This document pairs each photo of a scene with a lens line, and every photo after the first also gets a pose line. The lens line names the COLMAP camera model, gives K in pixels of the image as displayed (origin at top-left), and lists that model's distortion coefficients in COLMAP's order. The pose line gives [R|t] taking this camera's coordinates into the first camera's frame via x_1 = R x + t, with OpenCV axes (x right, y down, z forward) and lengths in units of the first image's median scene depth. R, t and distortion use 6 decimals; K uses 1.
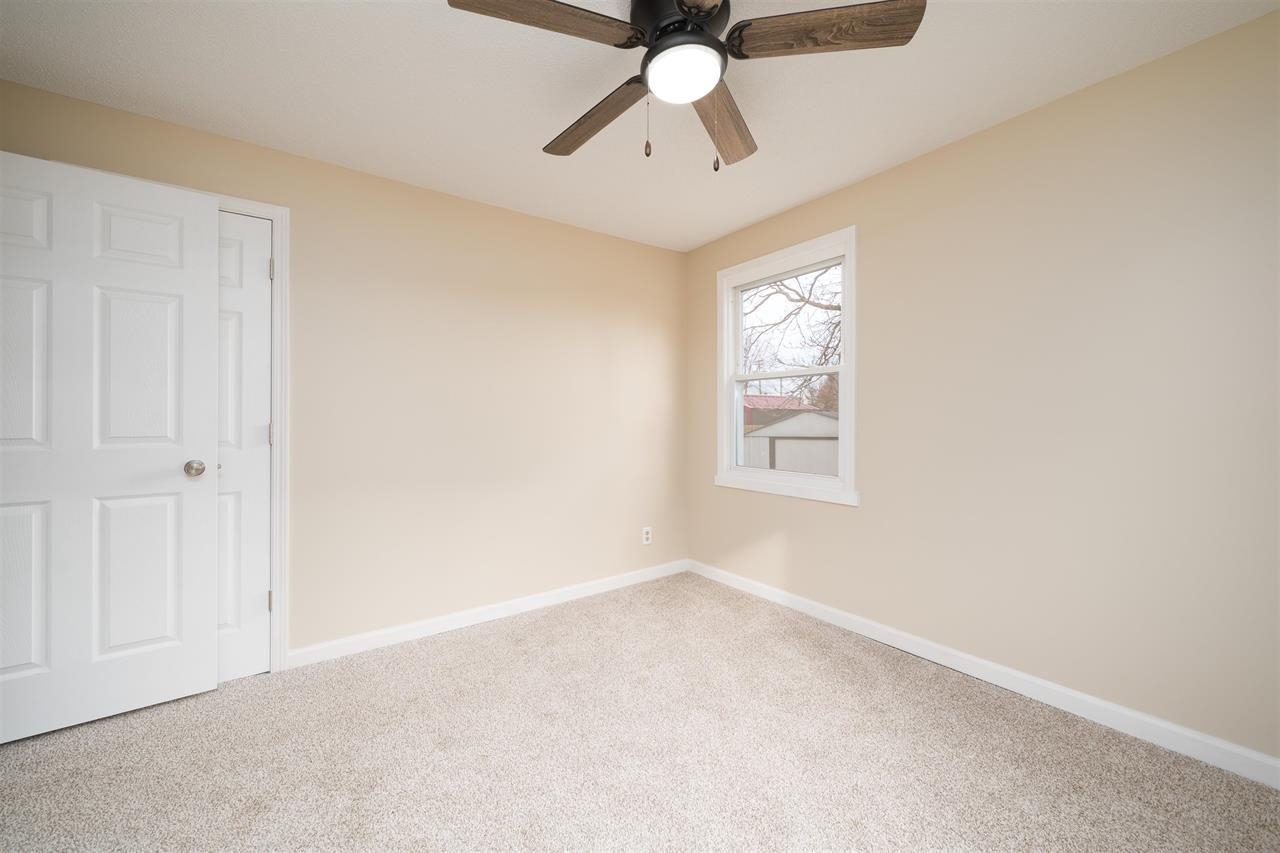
lens RADIAL K [[493.1, 0, 640.1], [0, 493.1, 417.5], [0, 0, 1]] dist [-0.001430, -0.000259]
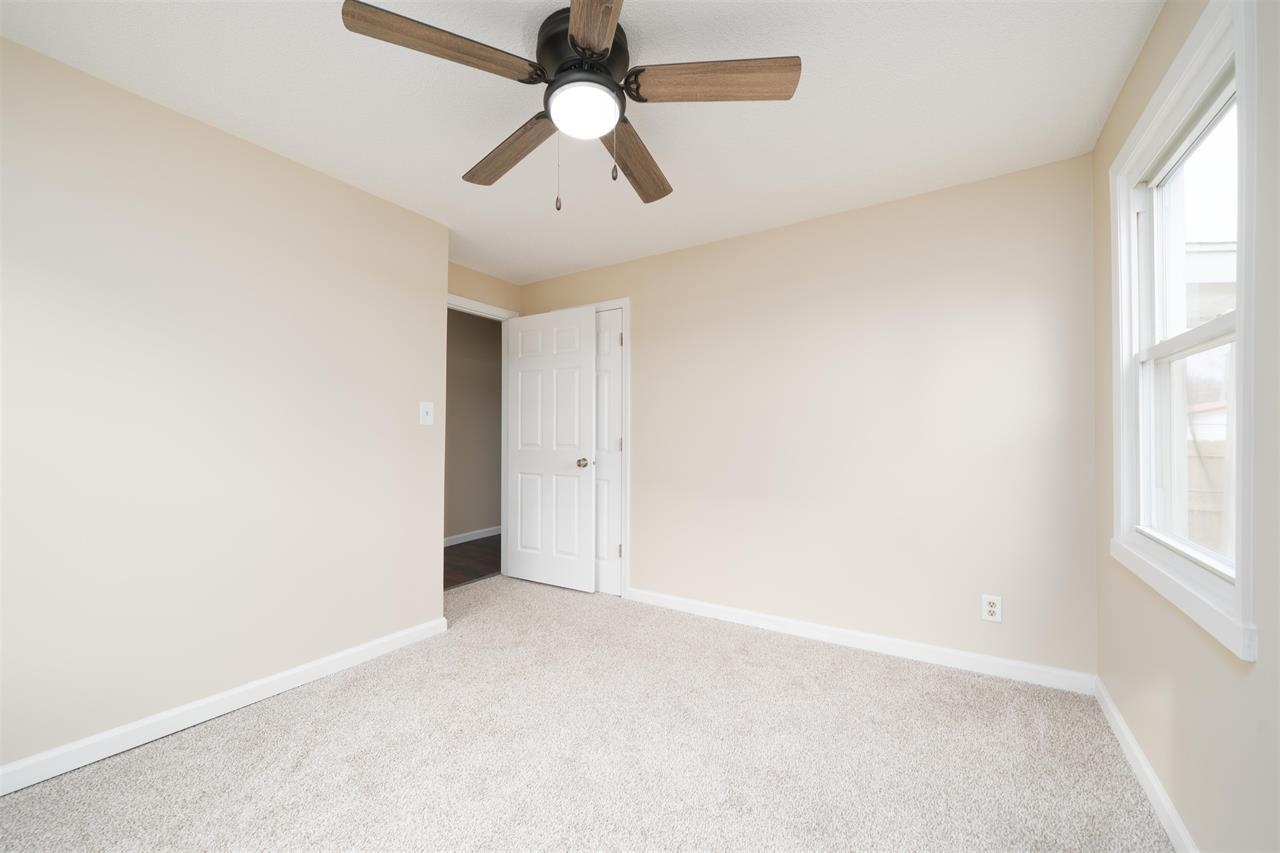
lens RADIAL K [[495.2, 0, 640.0], [0, 495.2, 426.5], [0, 0, 1]] dist [0.000536, 0.000042]
pose [[0.370056, -0.012193, -0.928930, 0.717784], [0.004490, 0.999926, -0.011336, -0.005136], [0.928999, 0.000024, 0.370083, 0.462886]]
